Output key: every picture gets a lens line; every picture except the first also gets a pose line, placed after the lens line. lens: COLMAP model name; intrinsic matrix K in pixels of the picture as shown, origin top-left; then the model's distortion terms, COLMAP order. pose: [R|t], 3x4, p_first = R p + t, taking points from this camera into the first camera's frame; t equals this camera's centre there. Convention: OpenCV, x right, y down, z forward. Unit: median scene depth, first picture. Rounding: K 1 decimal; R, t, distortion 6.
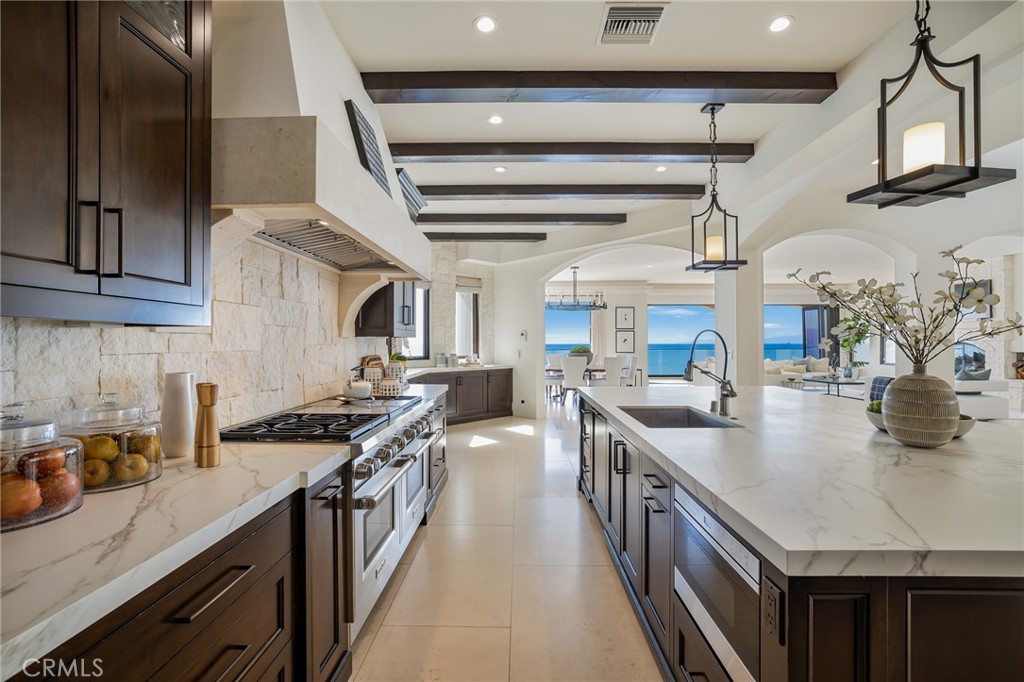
lens RADIAL K [[475.7, 0, 515.7], [0, 475.7, 337.0], [0, 0, 1]] dist [0.000952, 0.000411]
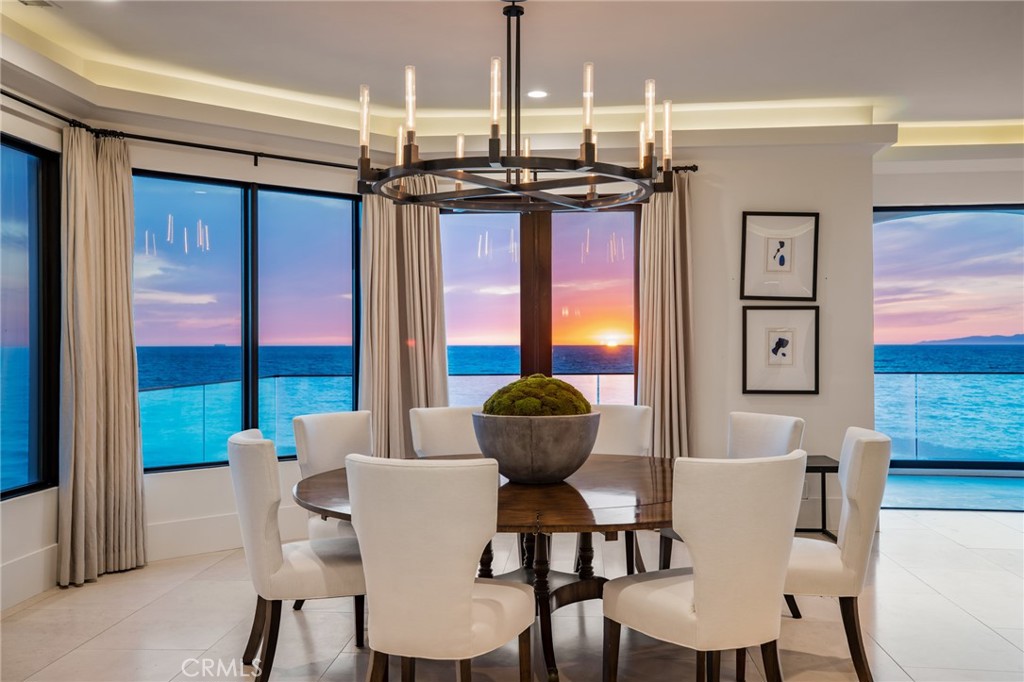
lens RADIAL K [[952.5, 0, 515.7], [0, 952.5, 340.0], [0, 0, 1]] dist [0.054396, 0.000000]
pose [[0.996984, 0.002372, -0.077565, 0.198378], [-0.001542, 0.999941, 0.010757, -0.000344], [0.077586, -0.010605, 0.996929, 0.744631]]
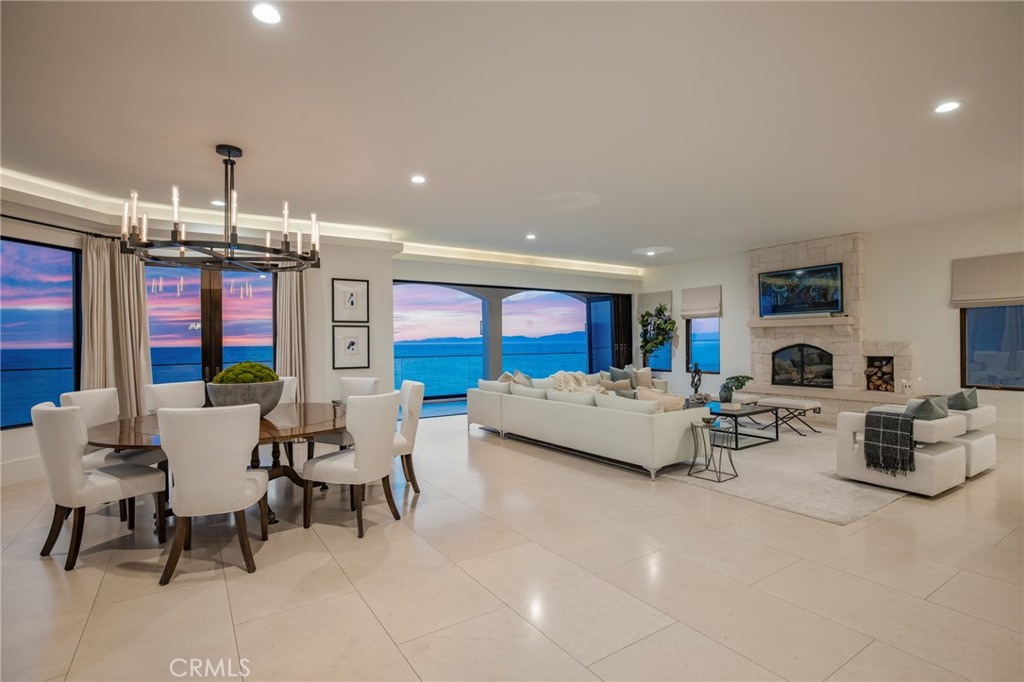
lens RADIAL K [[507.0, 0, 507.6], [0, 507.0, 342.1], [0, 0, 1]] dist [-0.011325, 0.005825]
pose [[0.839414, -0.005251, 0.543467, 0.115478], [0.000806, 0.999964, 0.008418, 0.000789], [-0.543492, -0.006628, 0.839388, 0.695288]]
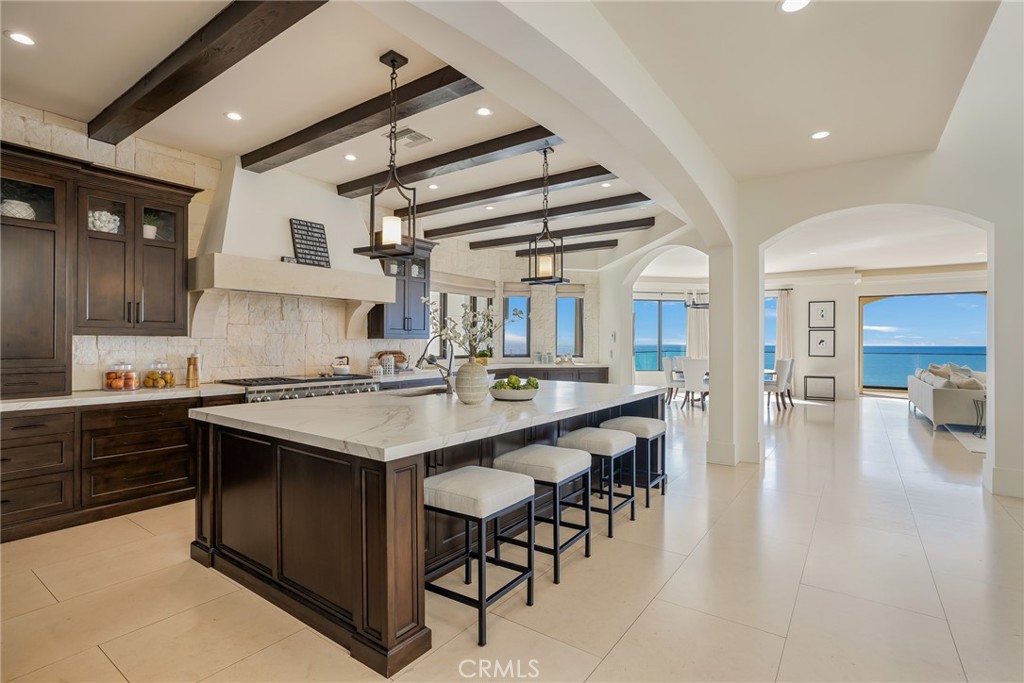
lens RADIAL K [[507.0, 0, 504.2], [0, 507.0, 341.7], [0, 0, 1]] dist [-0.011325, 0.005825]
pose [[0.800150, 0.003403, -0.599790, 0.480477], [0.002278, 0.999959, 0.008713, -0.002127], [0.599795, -0.008338, 0.800110, -0.043461]]
